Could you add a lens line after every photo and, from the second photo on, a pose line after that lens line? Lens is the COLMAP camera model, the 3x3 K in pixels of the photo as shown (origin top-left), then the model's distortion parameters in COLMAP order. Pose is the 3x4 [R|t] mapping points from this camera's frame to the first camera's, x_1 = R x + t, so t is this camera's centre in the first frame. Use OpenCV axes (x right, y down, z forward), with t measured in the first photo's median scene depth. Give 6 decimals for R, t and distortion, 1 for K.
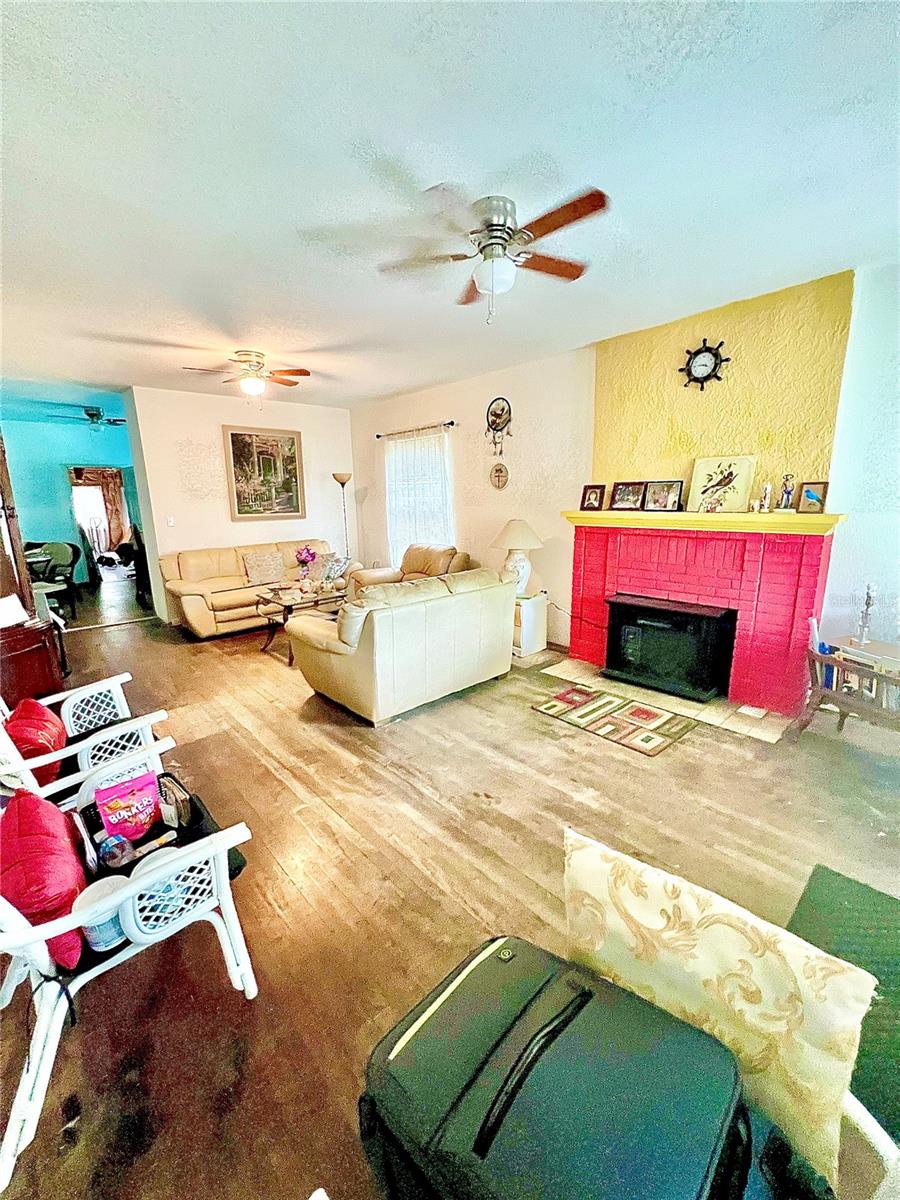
lens RADIAL K [[483.7, 0, 455.2], [0, 483.7, 601.0], [0, 0, 1]] dist [-0.003490, 0.000412]
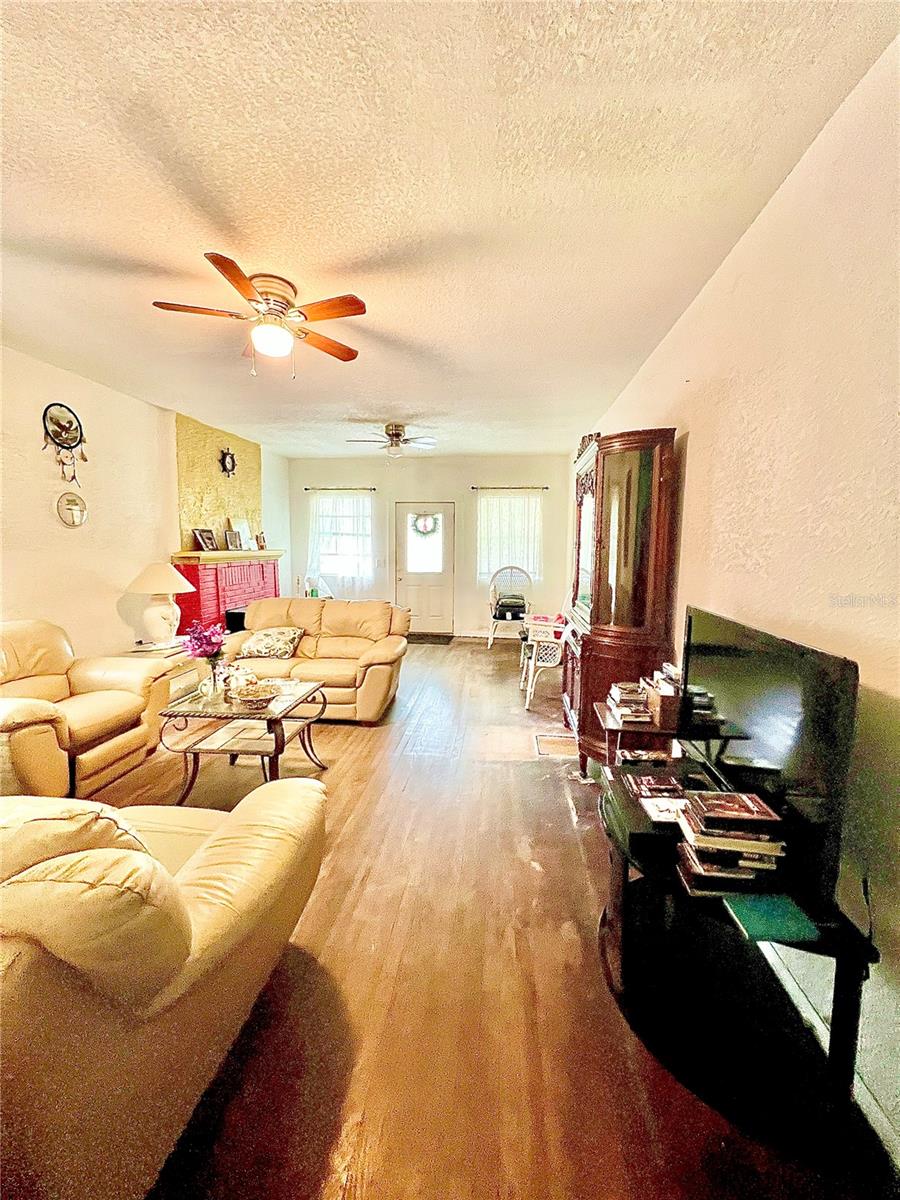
lens RADIAL K [[483.7, 0, 447.4], [0, 483.7, 599.0], [0, 0, 1]] dist [-0.003490, 0.000412]
pose [[-0.648873, -0.072850, 0.757401, -1.206565], [0.164959, 0.958264, 0.233493, -0.296671], [-0.742800, 0.276448, -0.609774, 1.529204]]
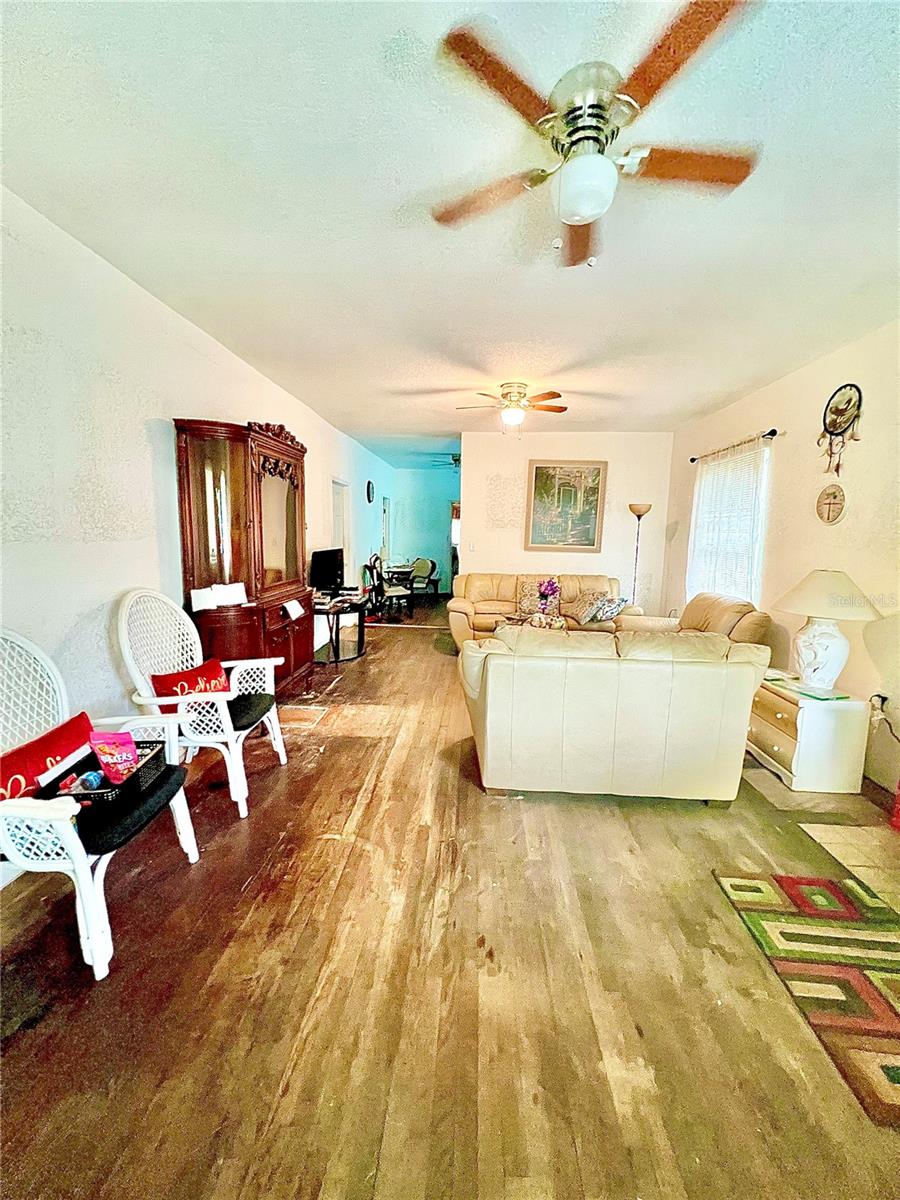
lens RADIAL K [[483.7, 0, 450.2], [0, 483.7, 599.5], [0, 0, 1]] dist [-0.003490, 0.000412]
pose [[0.689658, 0.131456, -0.712104, 0.312722], [-0.188645, 0.982044, -0.001411, -0.050428], [0.699132, 0.135308, 0.702073, 0.297162]]
